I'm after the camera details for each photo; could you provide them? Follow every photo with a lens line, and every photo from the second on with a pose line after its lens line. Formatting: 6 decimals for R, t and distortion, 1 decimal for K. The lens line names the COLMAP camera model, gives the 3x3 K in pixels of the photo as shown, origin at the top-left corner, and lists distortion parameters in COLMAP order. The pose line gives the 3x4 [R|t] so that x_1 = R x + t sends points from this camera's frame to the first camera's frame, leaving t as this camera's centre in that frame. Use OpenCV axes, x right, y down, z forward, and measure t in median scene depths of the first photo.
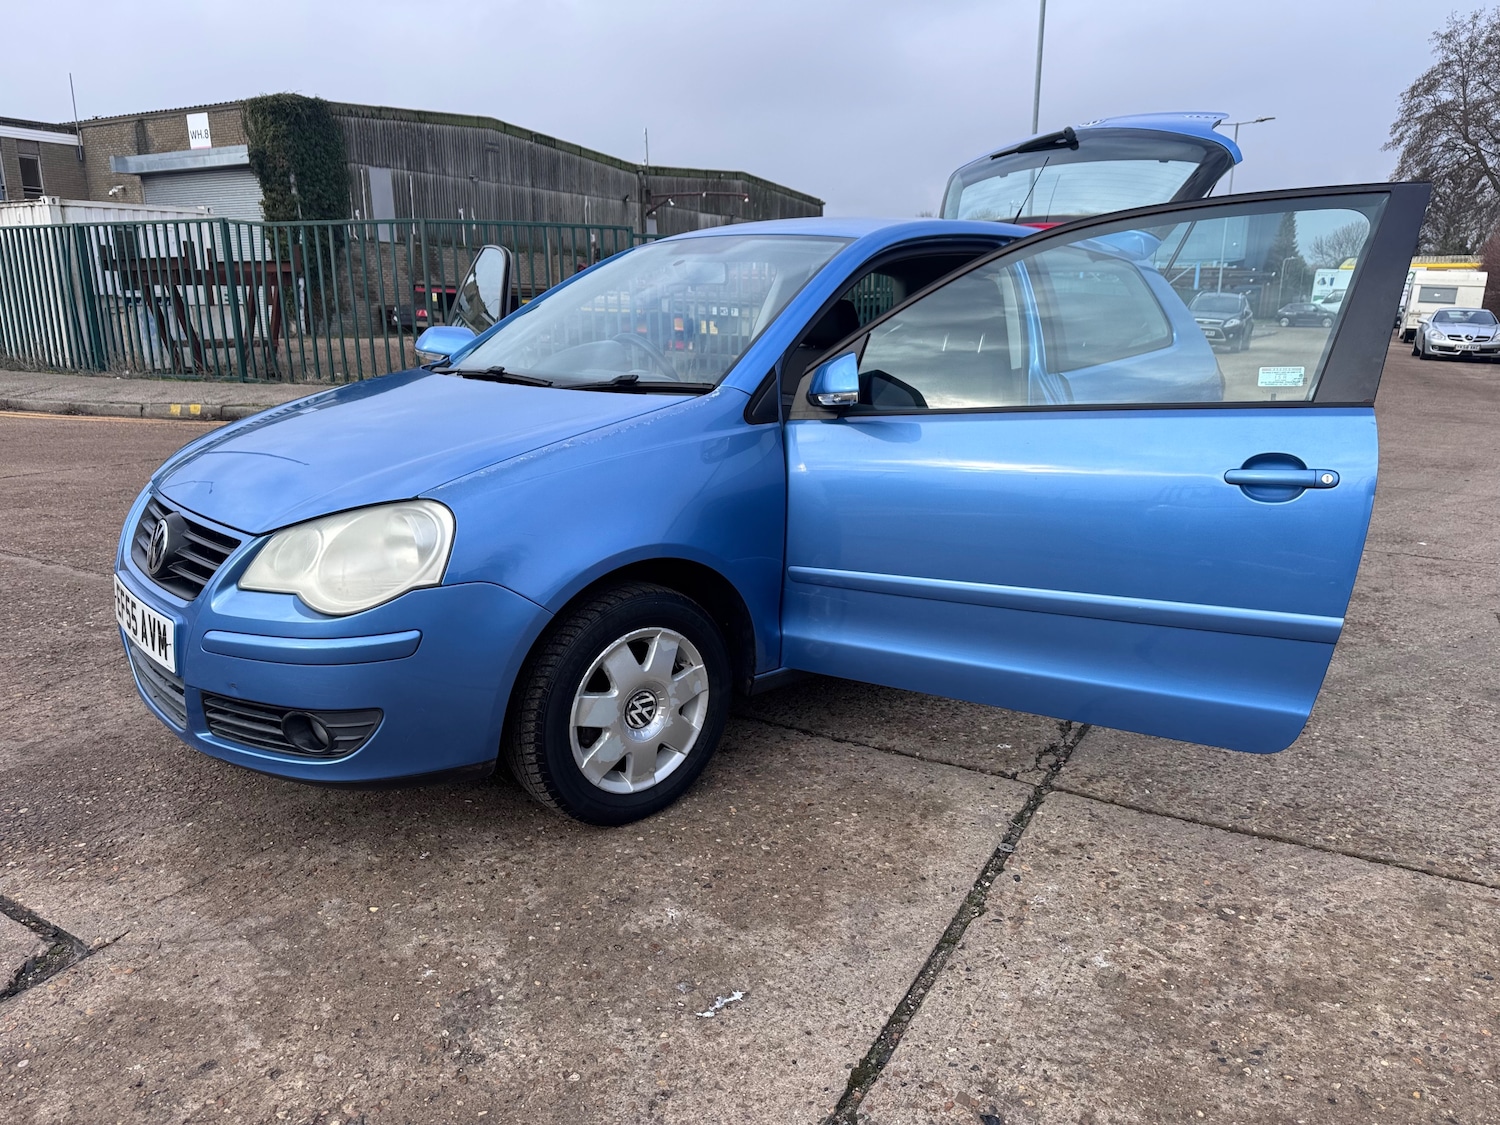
lens RADIAL K [[1054.5, 0, 756.0], [0, 1054.5, 564.4], [0, 0, 1]] dist [0.005866, -0.006438]
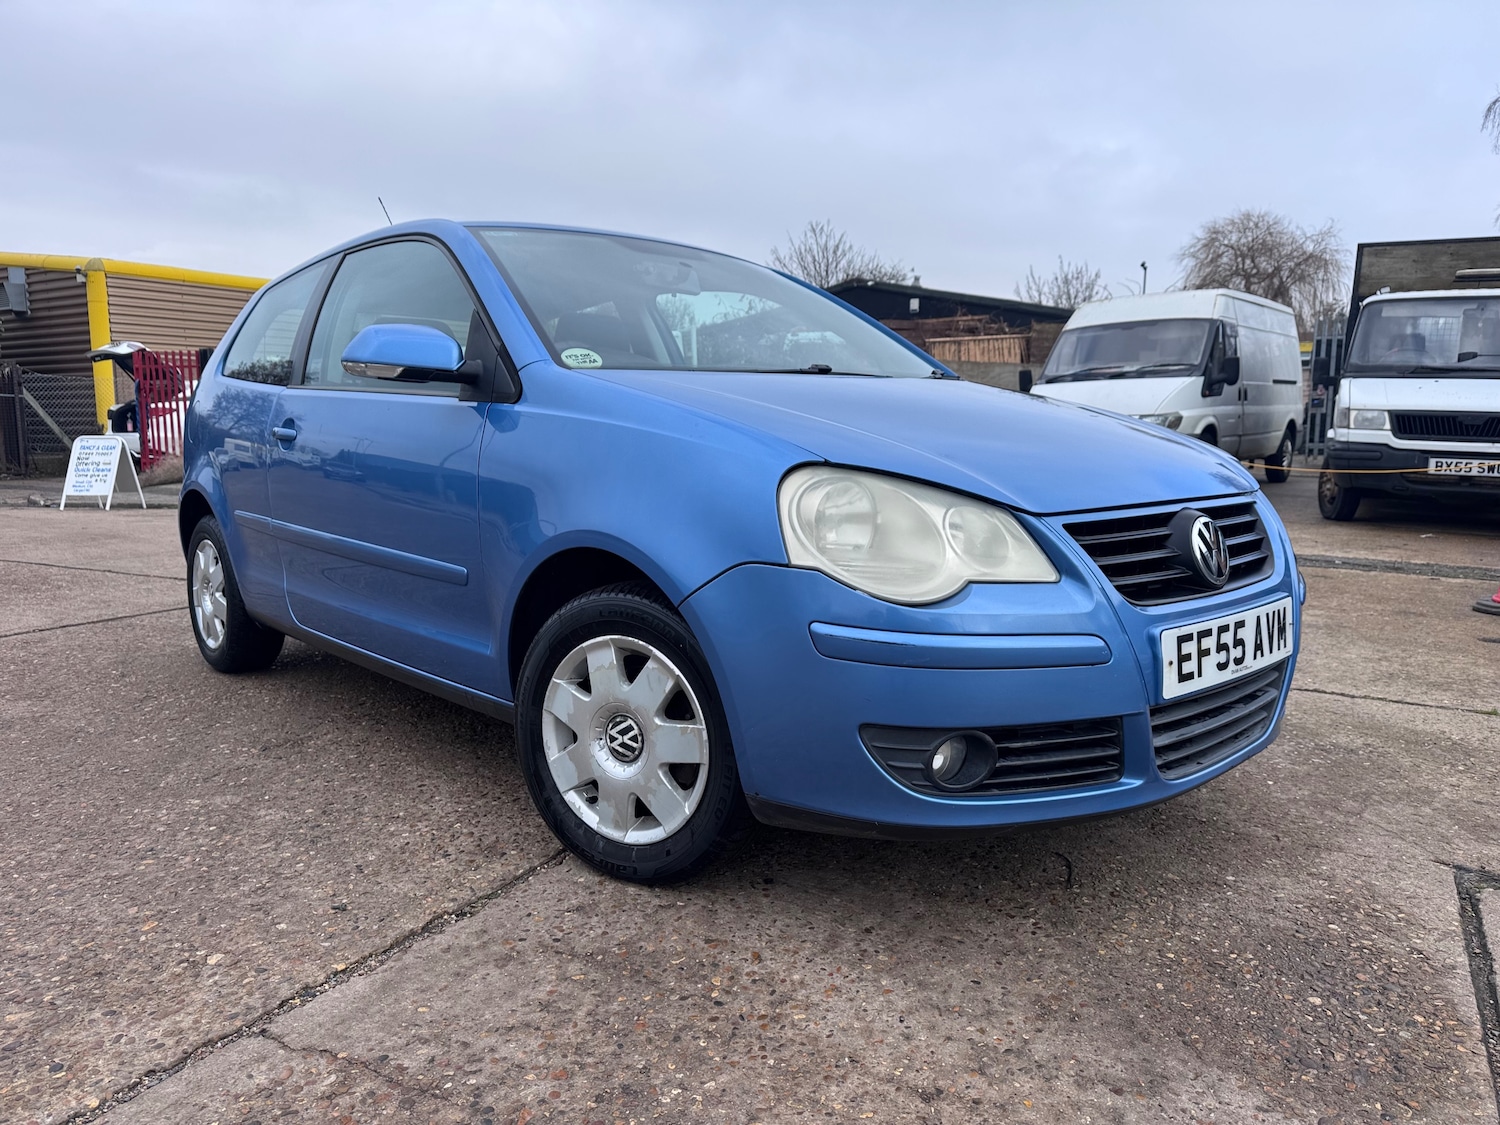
lens RADIAL K [[1063.1, 0, 750.9], [0, 1063.1, 546.4], [0, 0, 1]] dist [0.016085, -0.021738]
pose [[-0.005517, -0.123571, 0.992320, -0.102381], [0.241108, 0.962895, 0.121247, -0.015121], [-0.970482, 0.239926, 0.024482, 0.098593]]
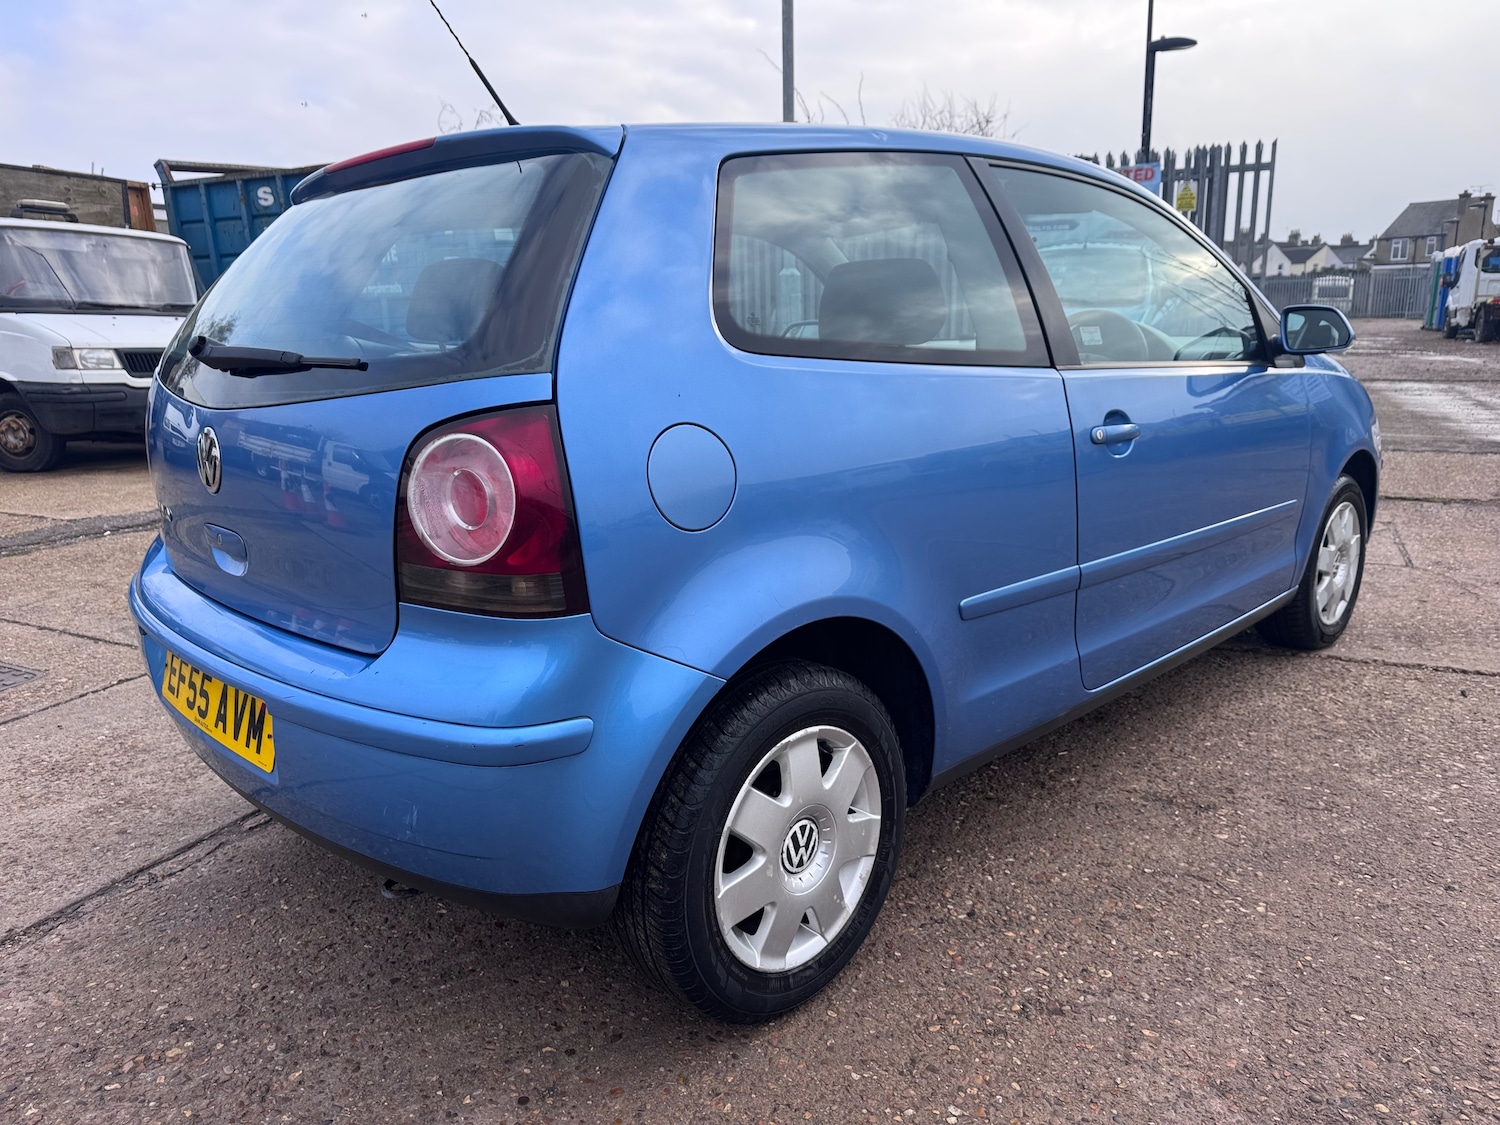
lens RADIAL K [[1063.1, 0, 750.9], [0, 1063.1, 546.4], [0, 0, 1]] dist [0.016085, -0.021738]
pose [[-0.998563, 0.013409, -0.051890, 0.022737], [-0.010246, 0.902575, 0.430411, -0.046589], [0.052606, 0.430324, -0.901140, 0.204343]]
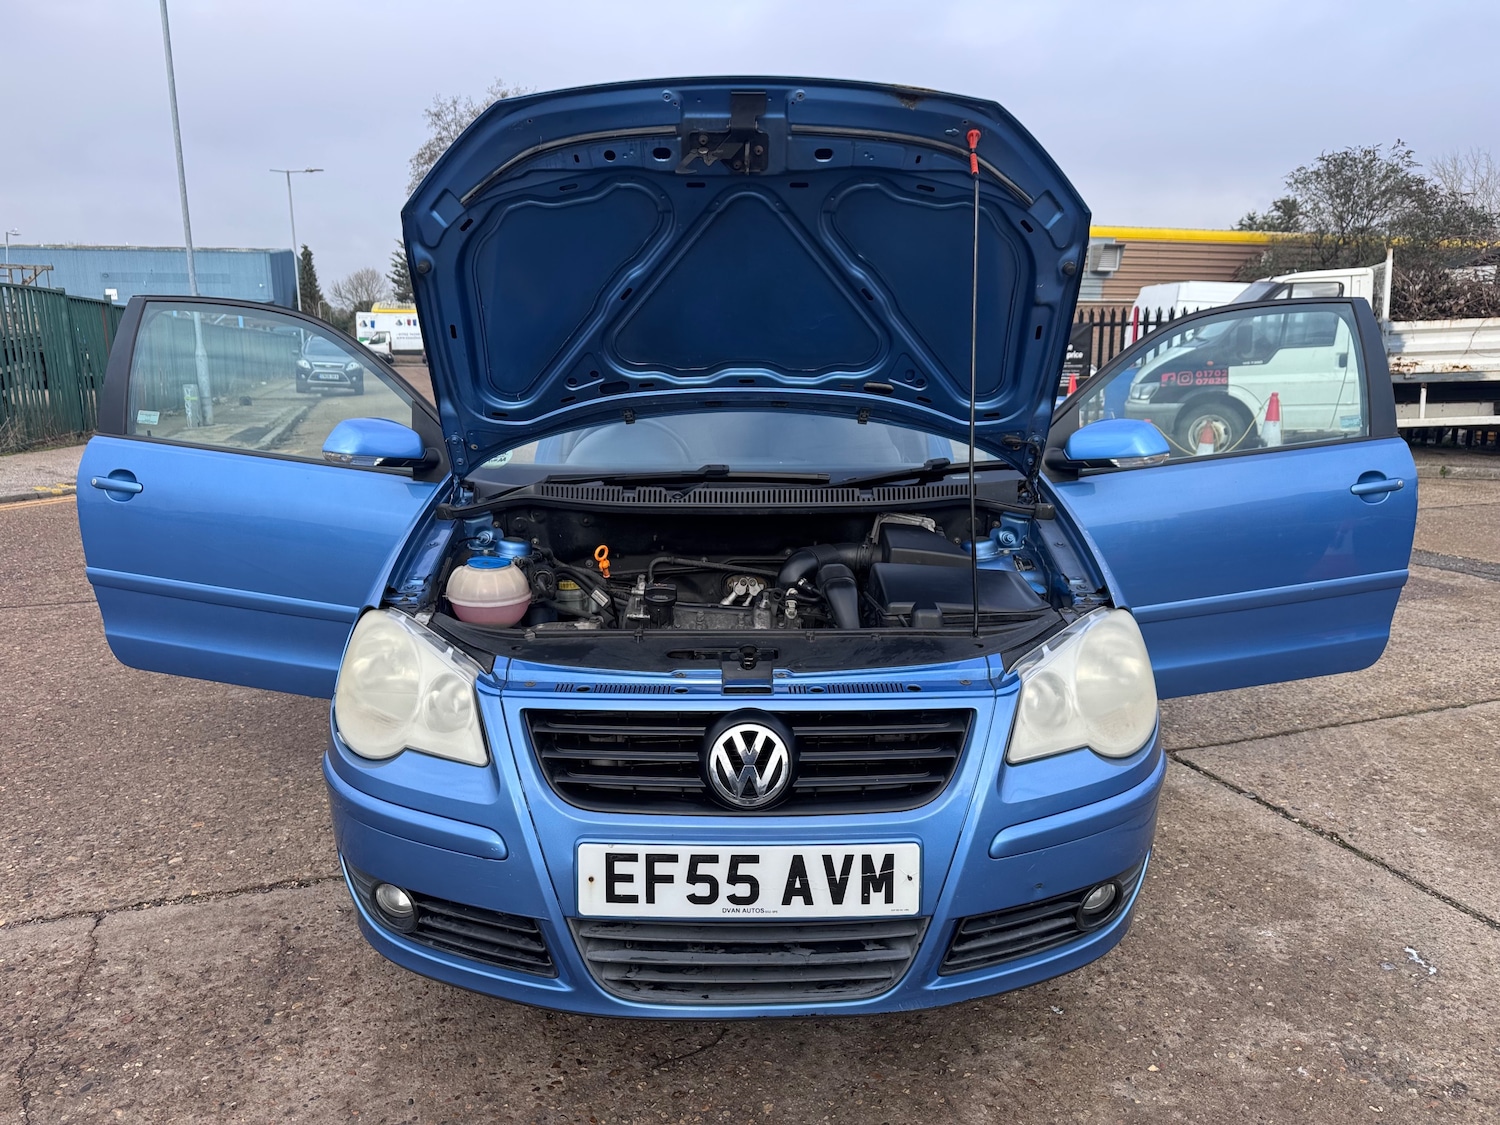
lens RADIAL K [[1057.6, 0, 755.1], [0, 1057.6, 558.4], [0, 0, 1]] dist [0.014369, -0.018343]
pose [[0.662180, -0.154974, 0.733145, -0.078282], [0.186499, 0.981678, 0.039063, -0.013002], [-0.725766, 0.110864, 0.678950, 0.039037]]
